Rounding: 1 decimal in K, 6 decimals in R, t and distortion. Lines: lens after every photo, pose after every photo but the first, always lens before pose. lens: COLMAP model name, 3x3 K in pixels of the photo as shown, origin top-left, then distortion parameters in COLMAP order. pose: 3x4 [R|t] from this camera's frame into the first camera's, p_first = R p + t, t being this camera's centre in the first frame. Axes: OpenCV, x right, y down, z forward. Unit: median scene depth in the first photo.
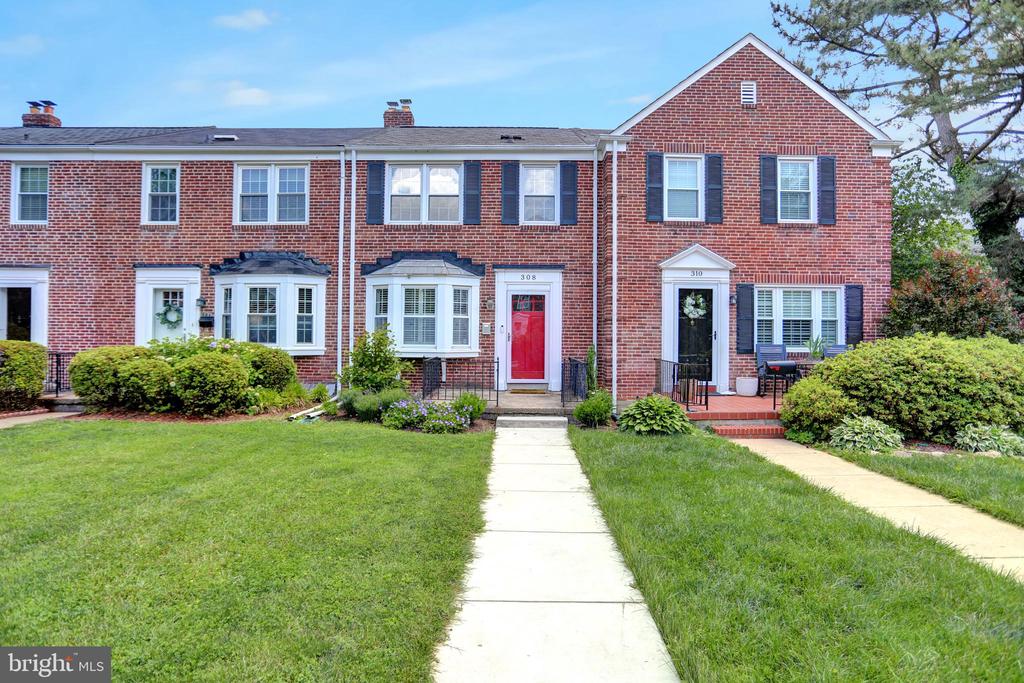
lens RADIAL K [[594.9, 0, 503.2], [0, 594.9, 339.8], [0, 0, 1]] dist [-0.030148, 0.021974]
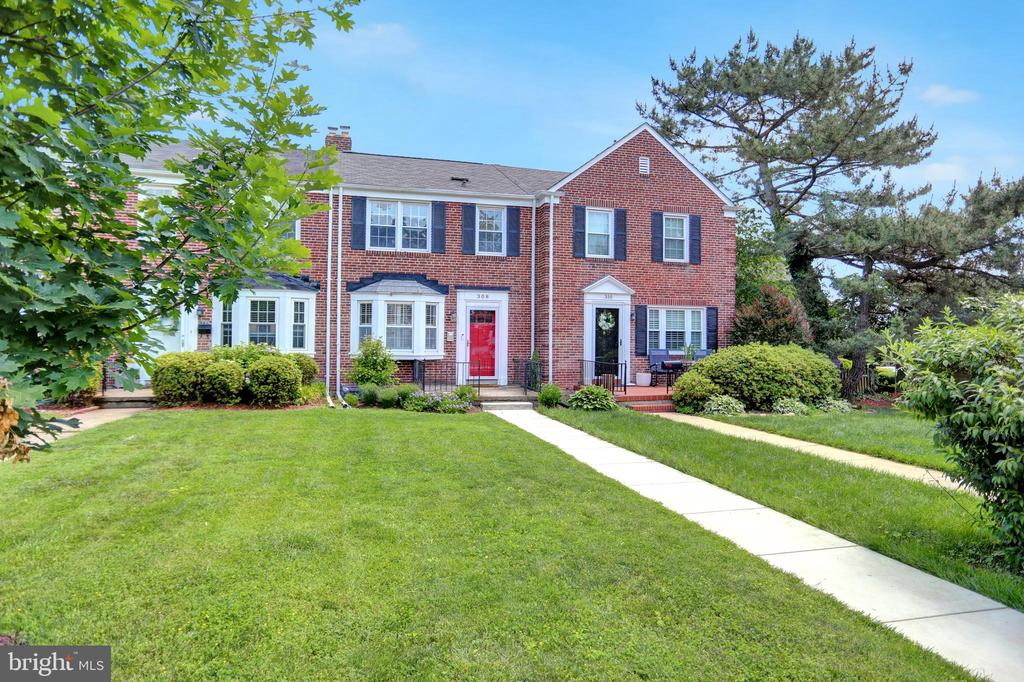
lens RADIAL K [[649.7, 0, 511.3], [0, 649.7, 344.5], [0, 0, 1]] dist [0.001741, -0.003126]
pose [[0.964807, 0.000944, 0.262957, -0.277185], [-0.002754, 0.999975, 0.006513, -0.011806], [-0.262945, -0.007008, 0.964785, -0.374860]]
